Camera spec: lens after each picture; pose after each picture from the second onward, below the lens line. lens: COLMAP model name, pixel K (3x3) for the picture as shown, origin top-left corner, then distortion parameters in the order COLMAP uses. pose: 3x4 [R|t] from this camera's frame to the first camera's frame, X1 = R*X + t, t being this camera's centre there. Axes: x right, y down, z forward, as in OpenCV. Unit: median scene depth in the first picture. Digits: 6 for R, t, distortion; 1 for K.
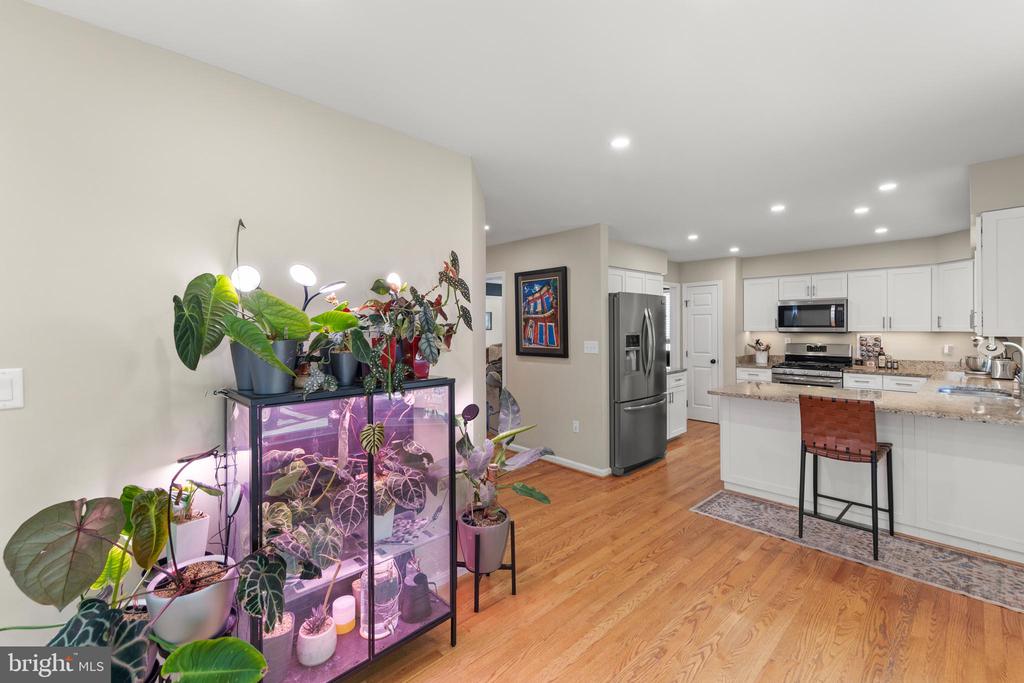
lens RADIAL K [[432.2, 0, 516.1], [0, 432.2, 331.1], [0, 0, 1]] dist [0.002643, 0.000416]
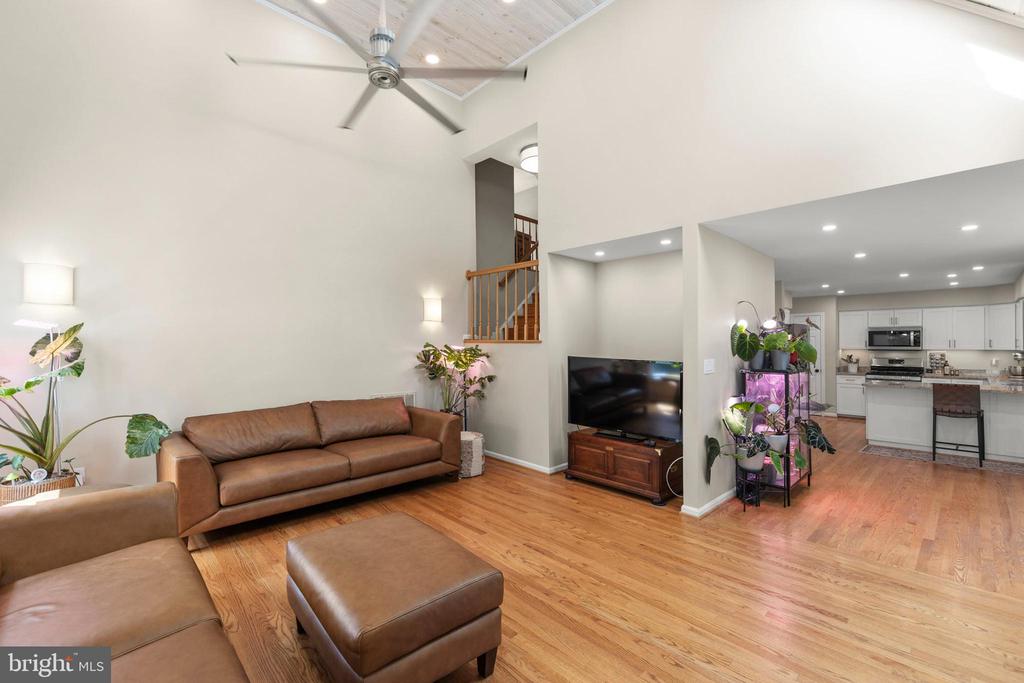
lens RADIAL K [[432.2, 0, 514.6], [0, 432.2, 345.9], [0, 0, 1]] dist [0.002643, 0.000416]
pose [[0.999979, 0.006471, 0.000716, -0.590140], [-0.006467, 0.999966, -0.005059, 0.004751], [-0.000749, 0.005054, 0.999987, -0.441101]]
